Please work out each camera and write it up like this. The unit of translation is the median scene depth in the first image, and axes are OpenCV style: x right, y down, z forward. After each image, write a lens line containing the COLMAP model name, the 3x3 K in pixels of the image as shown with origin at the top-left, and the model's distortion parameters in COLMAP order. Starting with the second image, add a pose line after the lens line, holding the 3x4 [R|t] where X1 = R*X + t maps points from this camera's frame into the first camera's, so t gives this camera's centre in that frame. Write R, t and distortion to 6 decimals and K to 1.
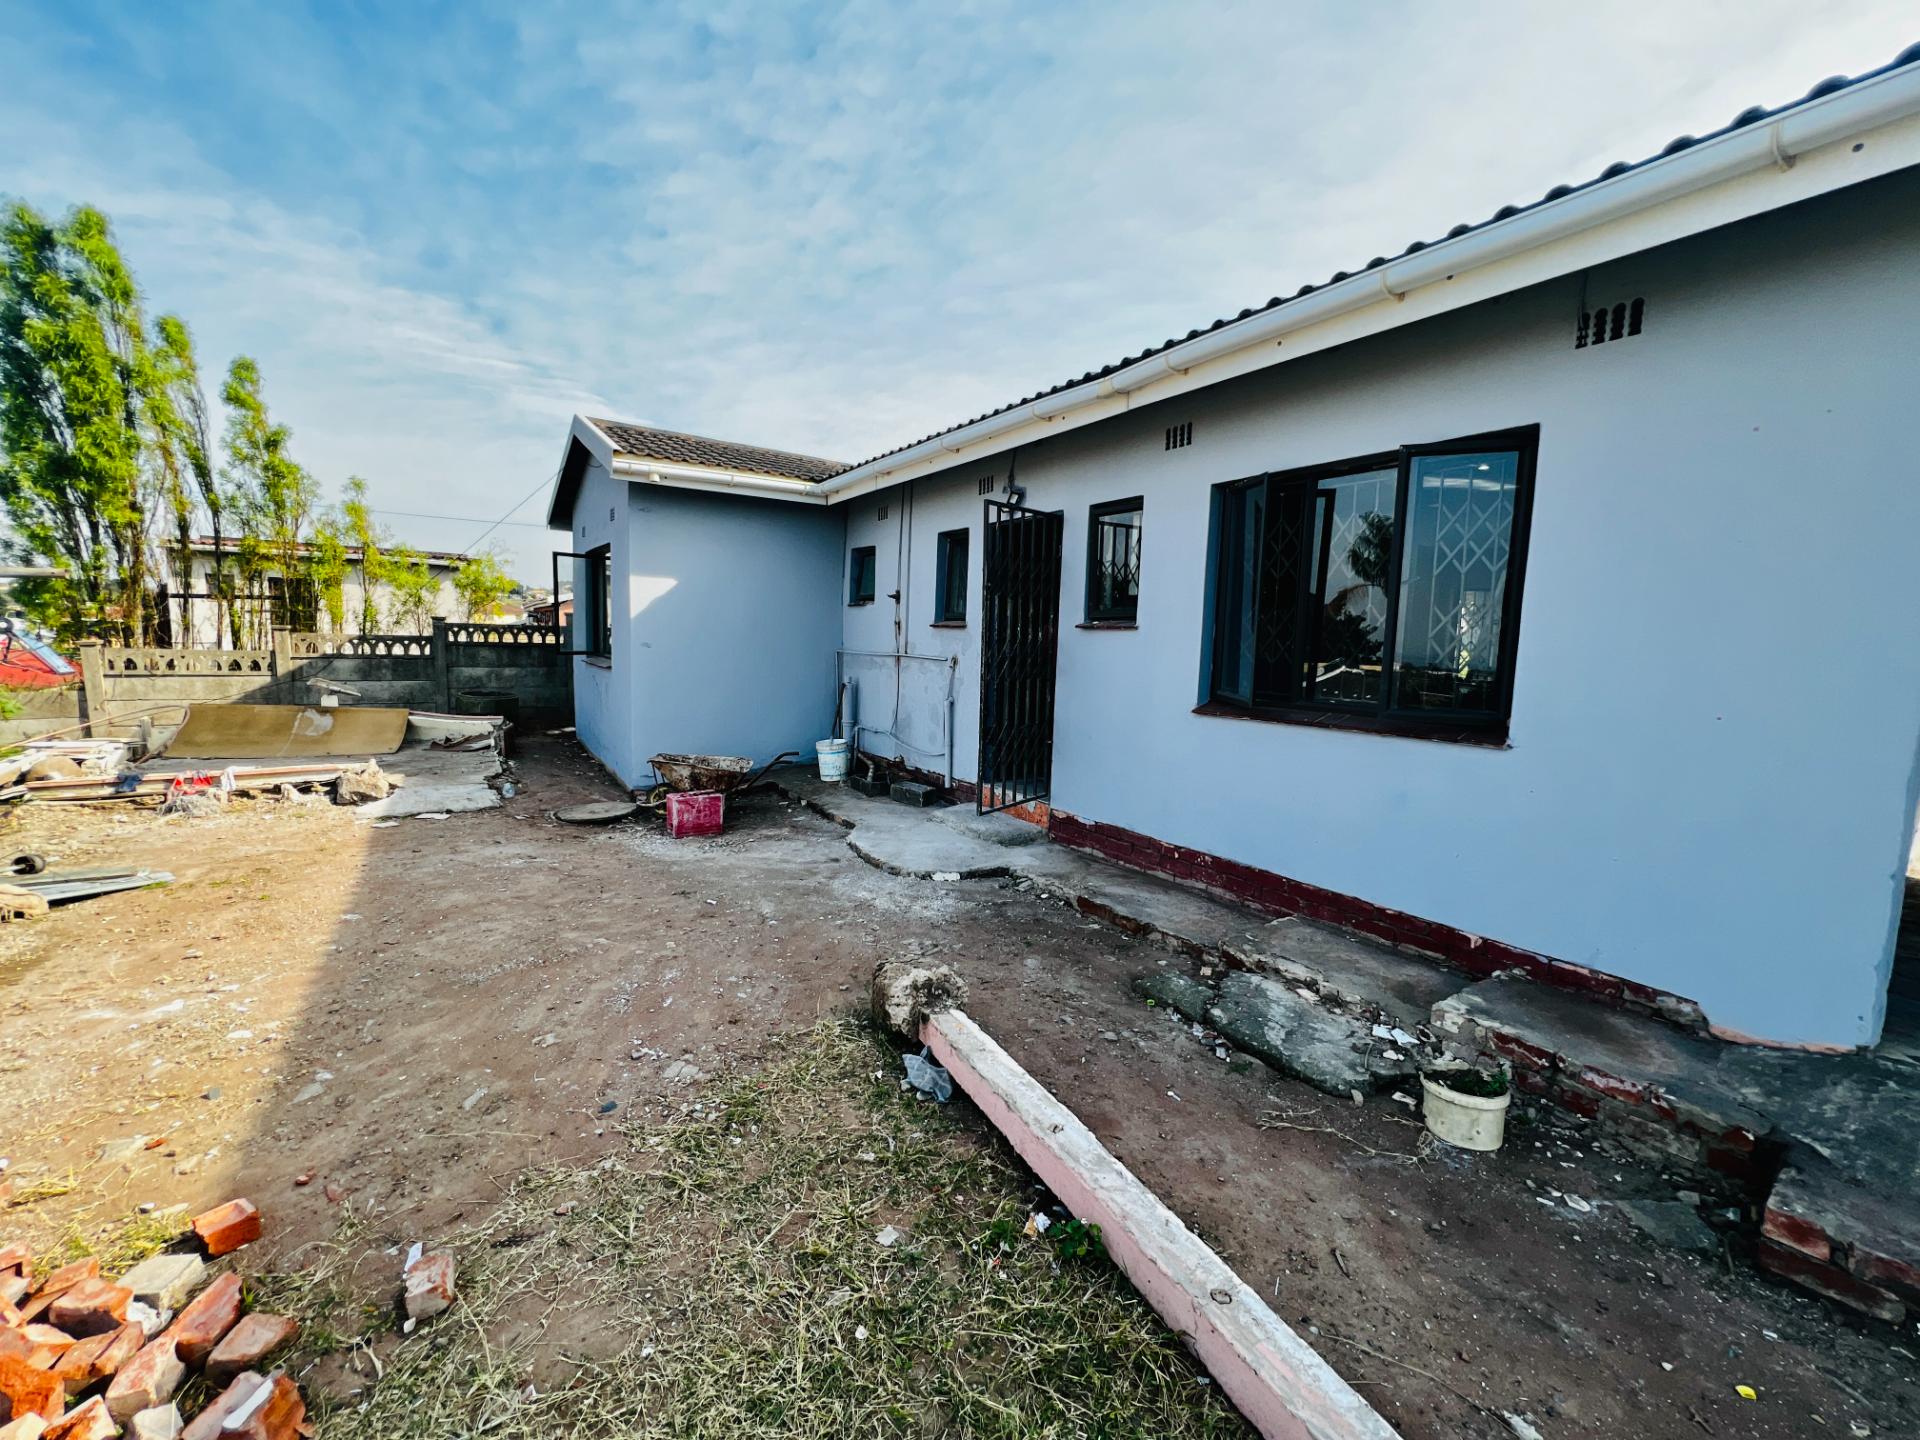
lens RADIAL K [[770.8, 0, 959.0], [0, 770.8, 720.6], [0, 0, 1]] dist [-0.002199, 0.001256]
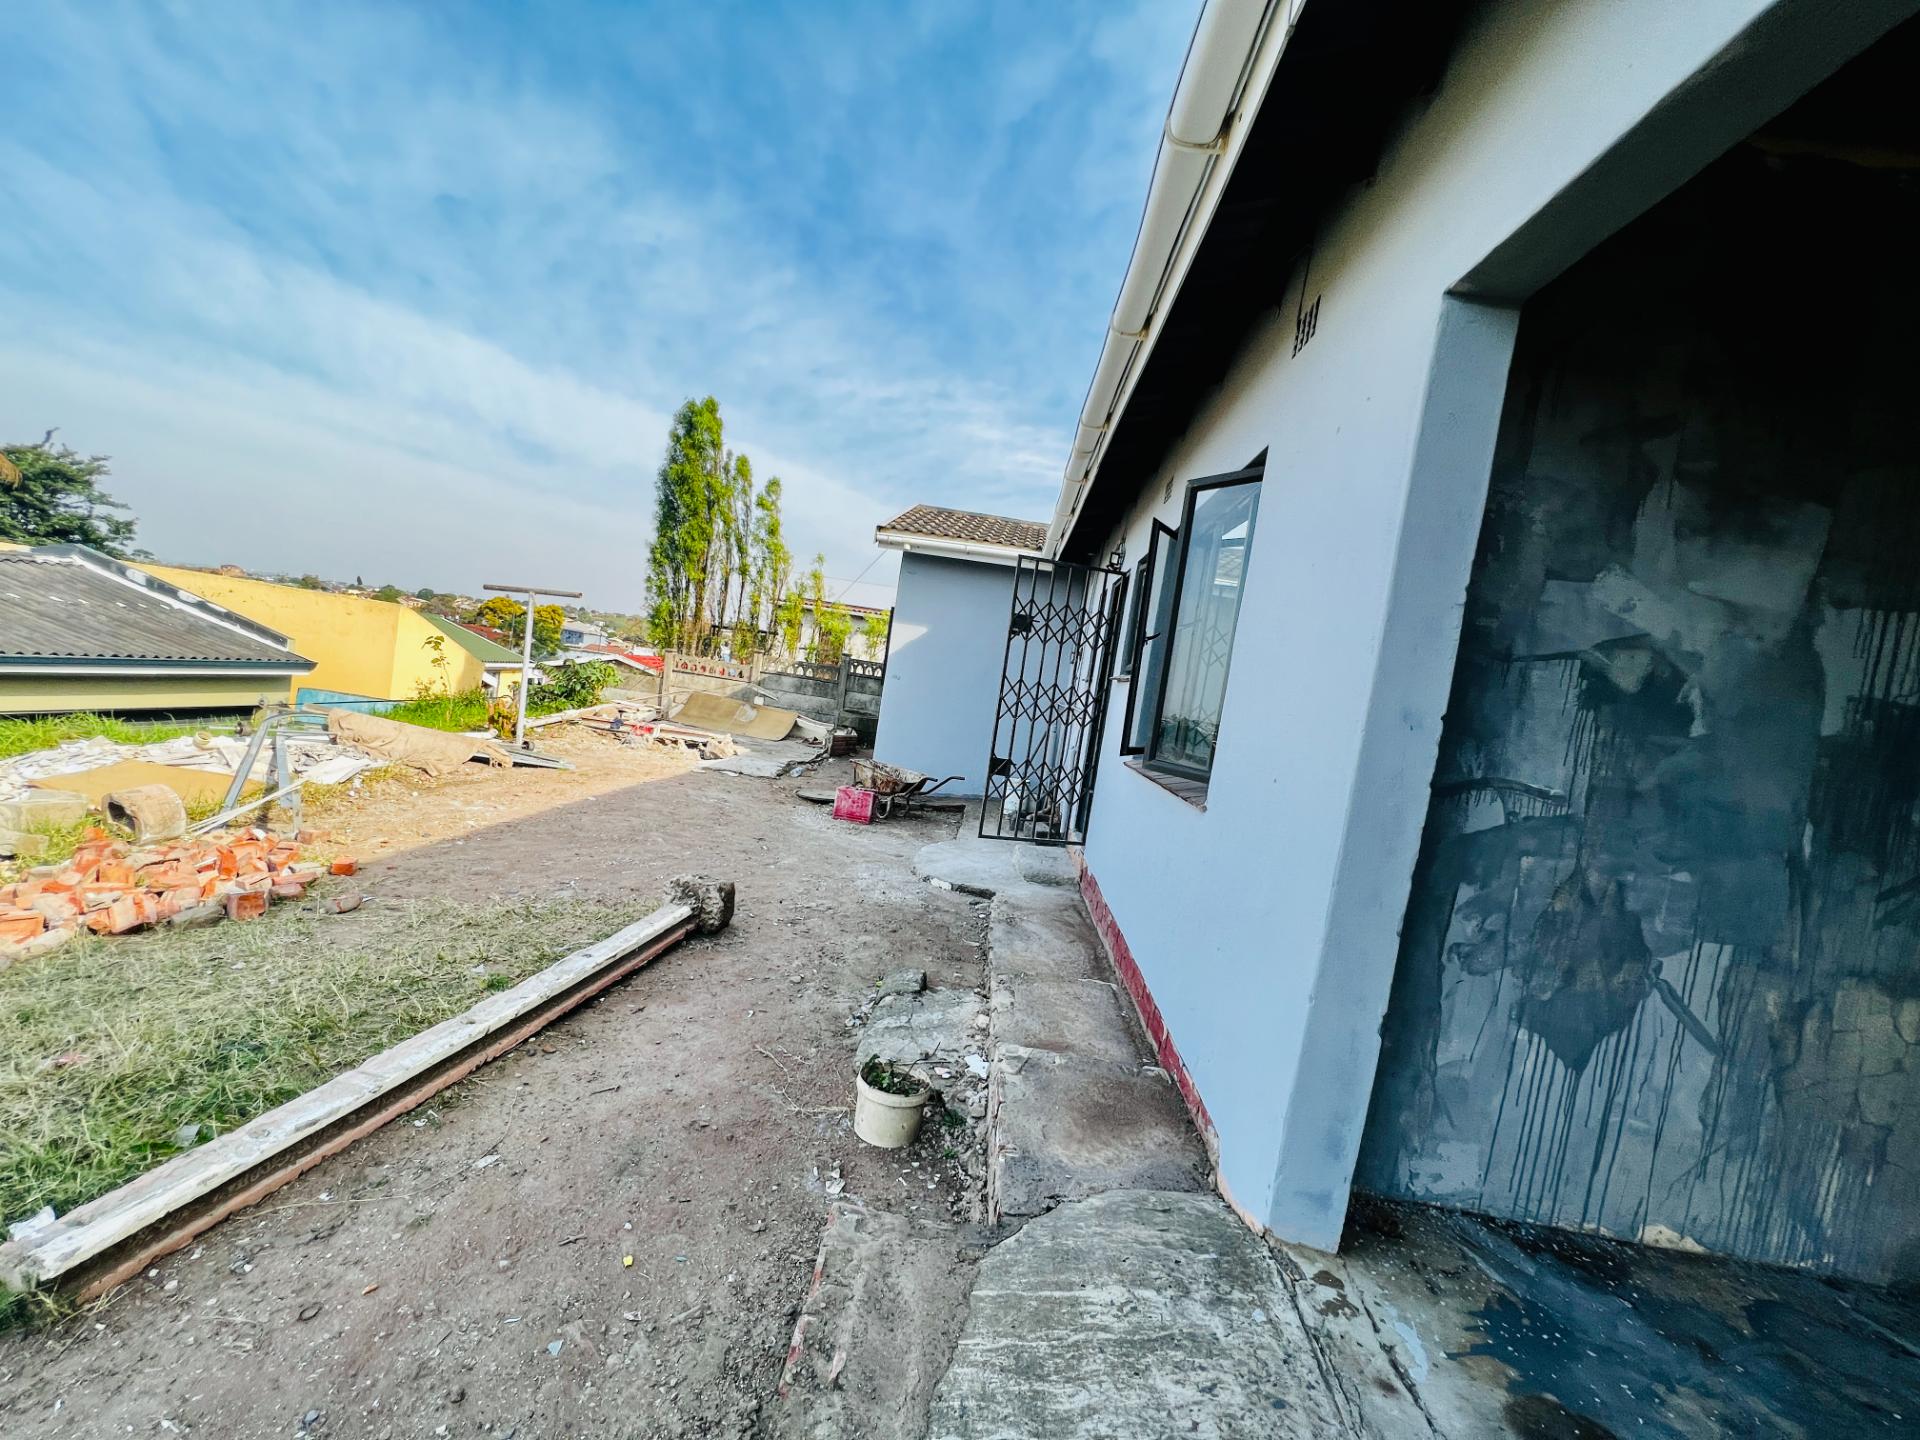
lens RADIAL K [[770.8, 0, 971.8], [0, 770.8, 696.7], [0, 0, 1]] dist [-0.002199, 0.001256]
pose [[0.799520, 0.102520, -0.591825, 0.811431], [-0.185348, 0.979350, -0.080744, 0.022132], [0.571326, 0.174250, 0.802012, 0.095878]]
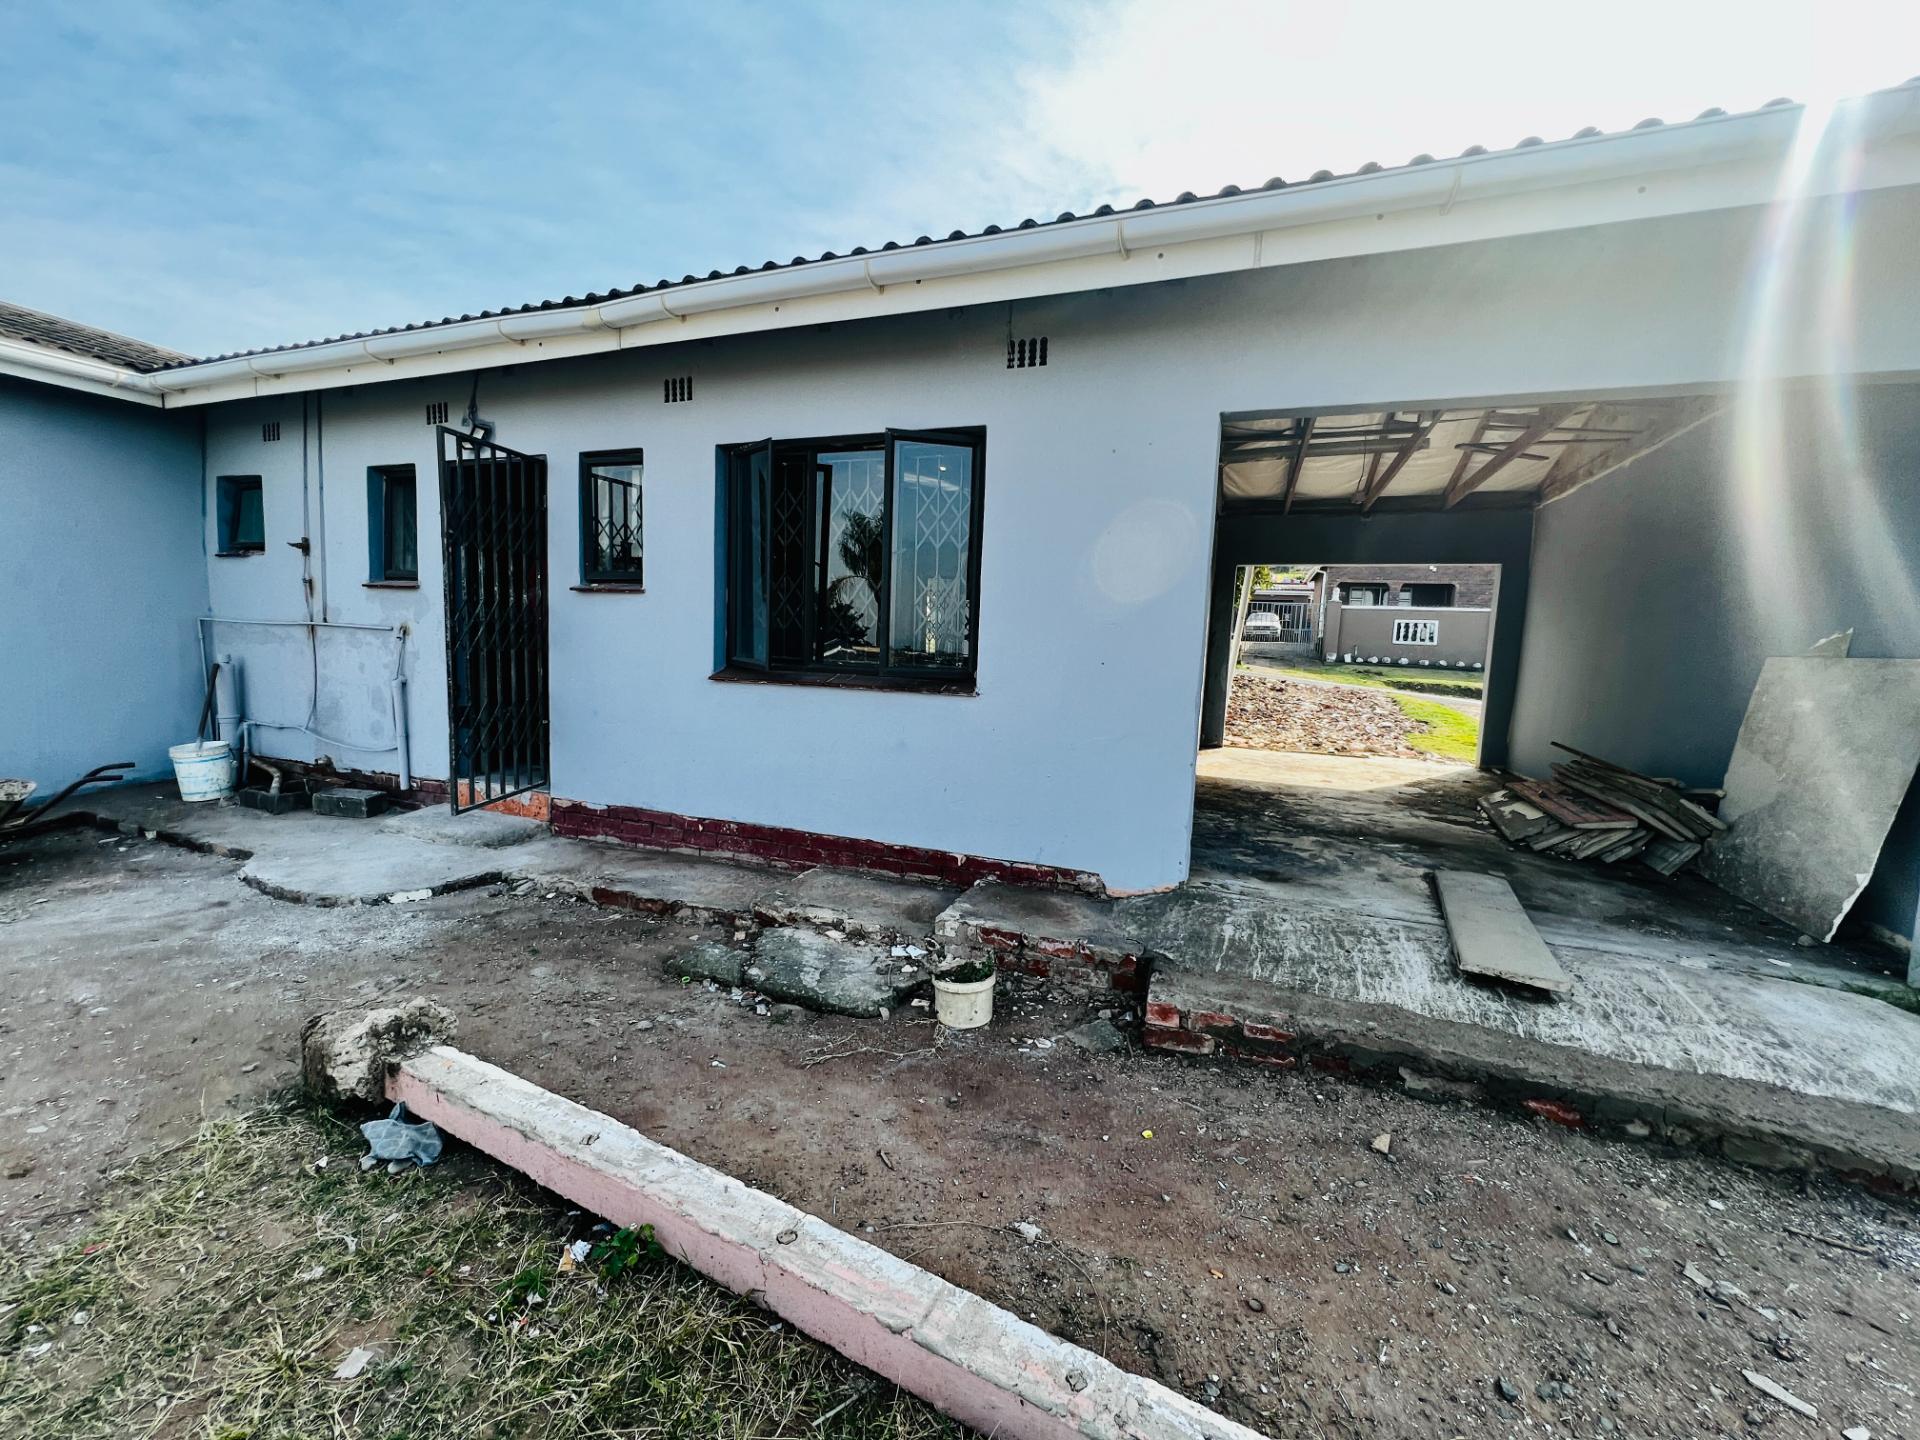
lens RADIAL K [[770.8, 0, 957.8], [0, 770.8, 715.5], [0, 0, 1]] dist [-0.002199, 0.001256]
pose [[0.814924, -0.056516, 0.576805, -0.005678], [0.048799, 0.998391, 0.028878, 0.025074], [-0.577509, 0.004614, 0.816371, 0.025279]]
